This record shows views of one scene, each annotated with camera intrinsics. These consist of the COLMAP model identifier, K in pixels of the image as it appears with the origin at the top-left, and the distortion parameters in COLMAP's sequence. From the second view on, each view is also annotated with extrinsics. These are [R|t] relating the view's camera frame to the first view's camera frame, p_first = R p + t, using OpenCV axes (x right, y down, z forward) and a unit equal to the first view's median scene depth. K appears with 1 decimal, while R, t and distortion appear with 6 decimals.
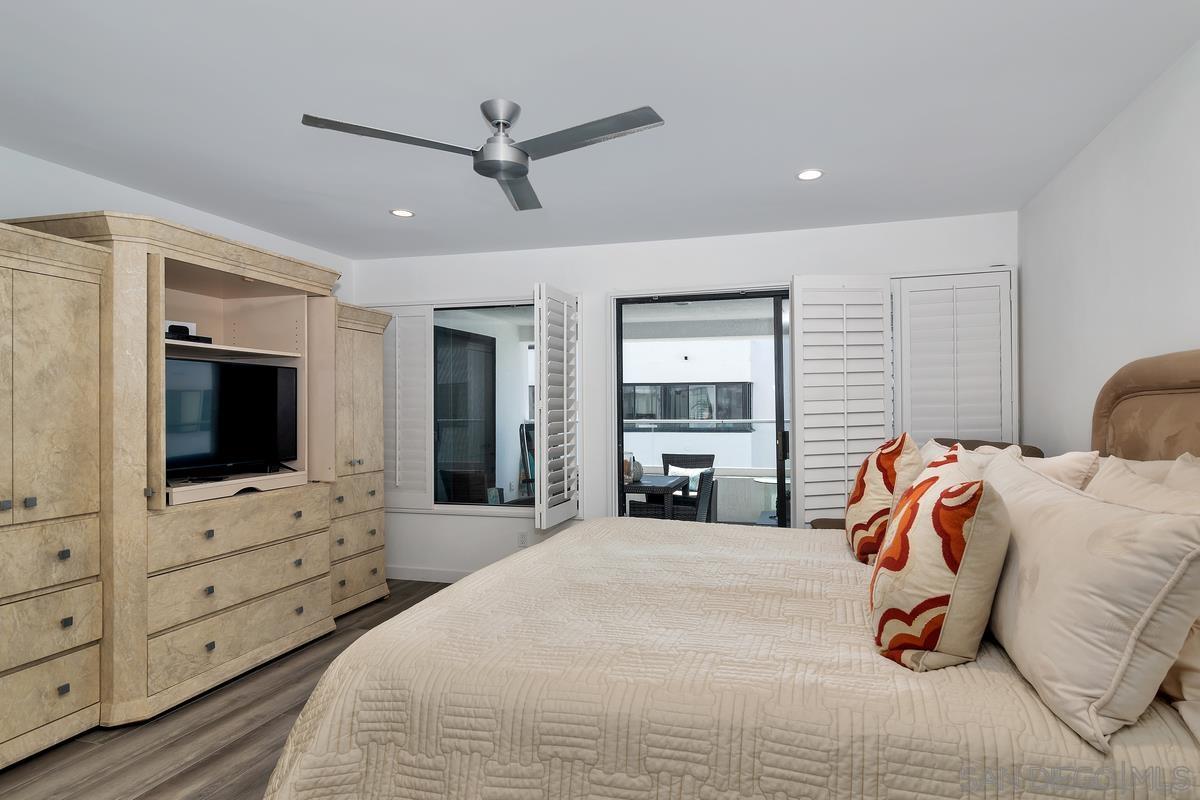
lens RADIAL K [[670.5, 0, 609.3], [0, 670.5, 405.5], [0, 0, 1]] dist [0.051129, -0.008439]
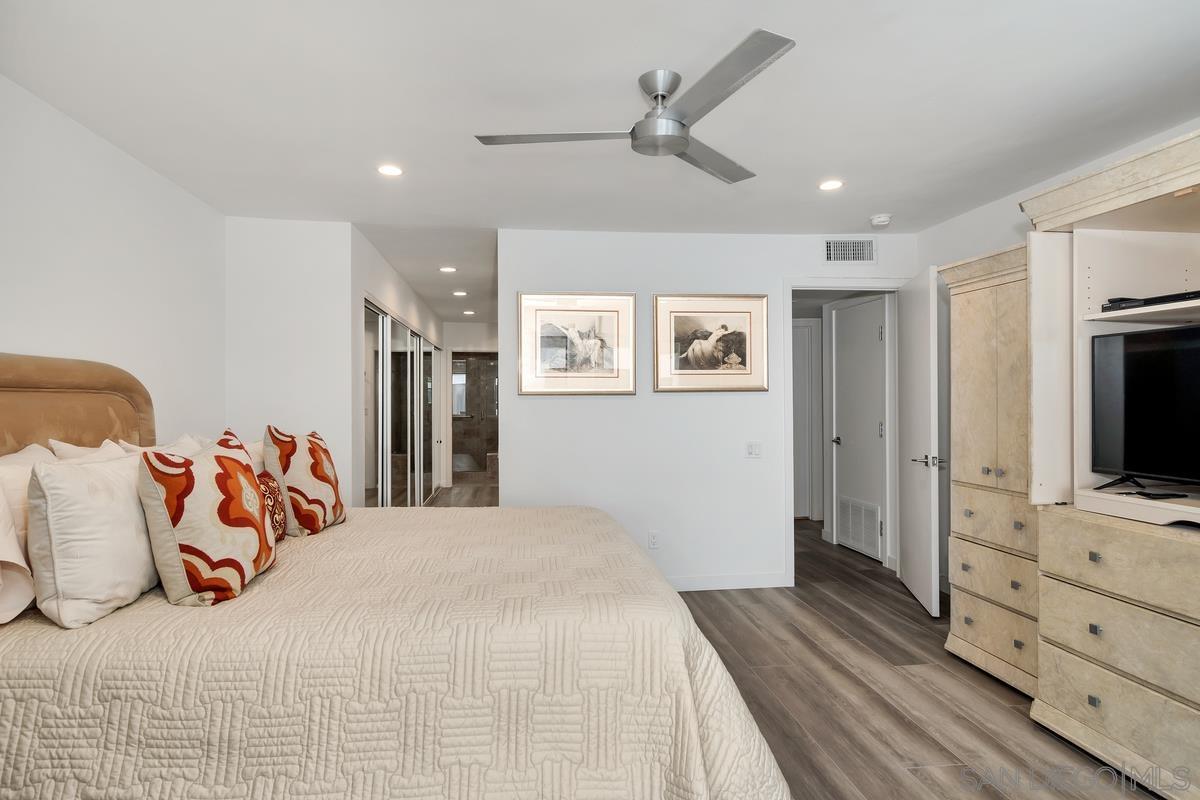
lens RADIAL K [[670.5, 0, 603.3], [0, 670.5, 393.6], [0, 0, 1]] dist [0.051129, -0.008439]
pose [[-0.906029, 0.005737, -0.423177, 0.276788], [0.010274, 0.999912, -0.008442, 0.002172], [0.423091, -0.011996, -0.906008, 1.604976]]
